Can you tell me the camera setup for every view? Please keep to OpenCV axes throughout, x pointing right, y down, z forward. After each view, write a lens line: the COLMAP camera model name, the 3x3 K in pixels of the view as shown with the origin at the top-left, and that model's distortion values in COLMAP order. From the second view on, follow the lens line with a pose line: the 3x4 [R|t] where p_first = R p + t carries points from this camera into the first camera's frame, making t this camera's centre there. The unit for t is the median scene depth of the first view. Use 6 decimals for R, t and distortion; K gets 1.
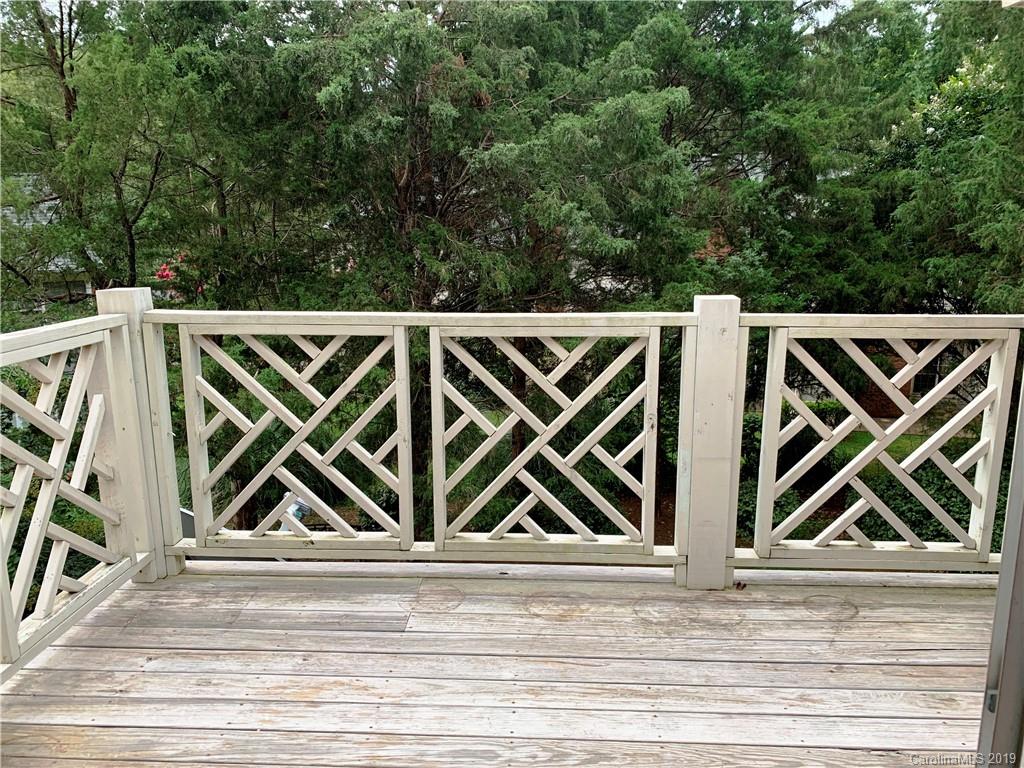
lens RADIAL K [[786.4, 0, 508.5], [0, 786.4, 381.1], [0, 0, 1]] dist [0.033495, -0.050744]
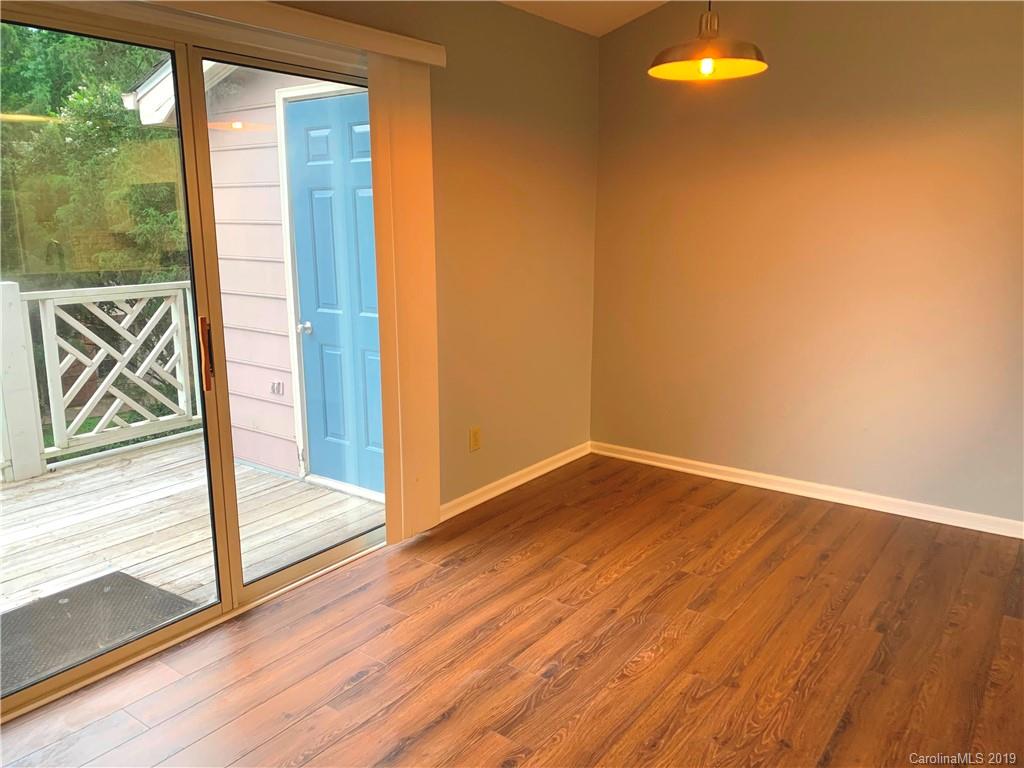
lens RADIAL K [[786.4, 0, 508.5], [0, 786.4, 381.1], [0, 0, 1]] dist [0.033495, -0.050744]
pose [[0.557563, -0.168585, 0.812836, -0.442801], [0.162997, 0.982334, 0.091933, 0.095022], [-0.813975, 0.081232, 0.575192, -0.632873]]
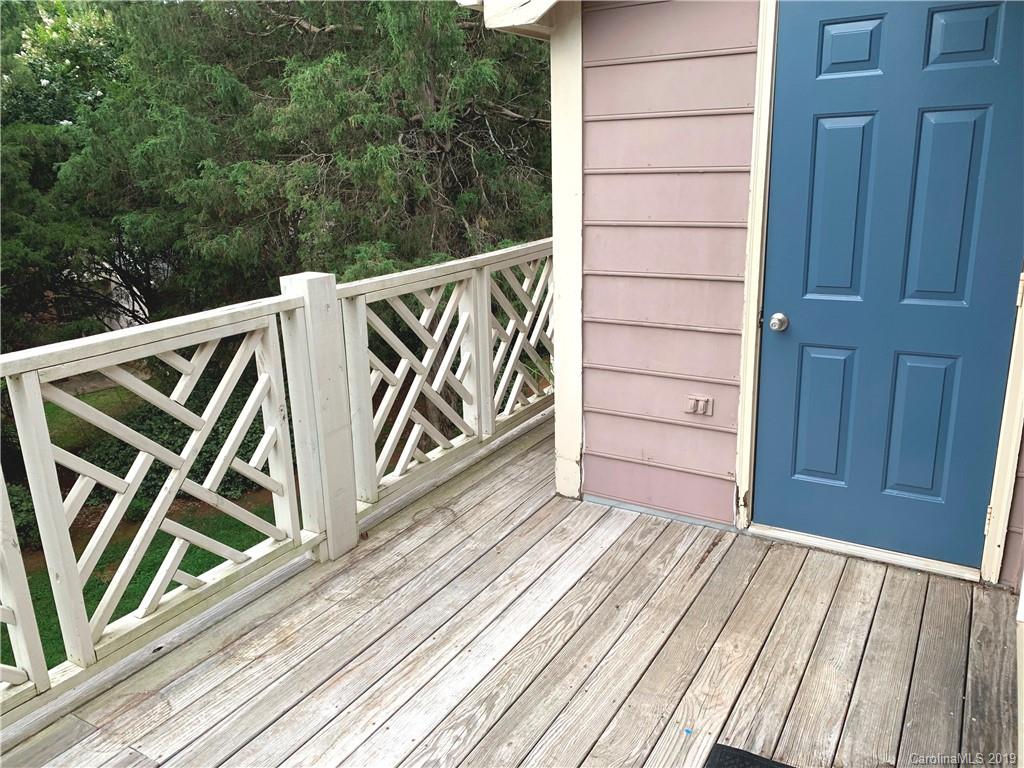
lens RADIAL K [[786.4, 0, 508.5], [0, 786.4, 381.1], [0, 0, 1]] dist [0.033495, -0.050744]
pose [[0.477184, -0.252147, 0.841853, -0.481110], [0.201138, 0.963862, 0.174680, -0.097178], [-0.855476, 0.085974, 0.510656, 0.266047]]
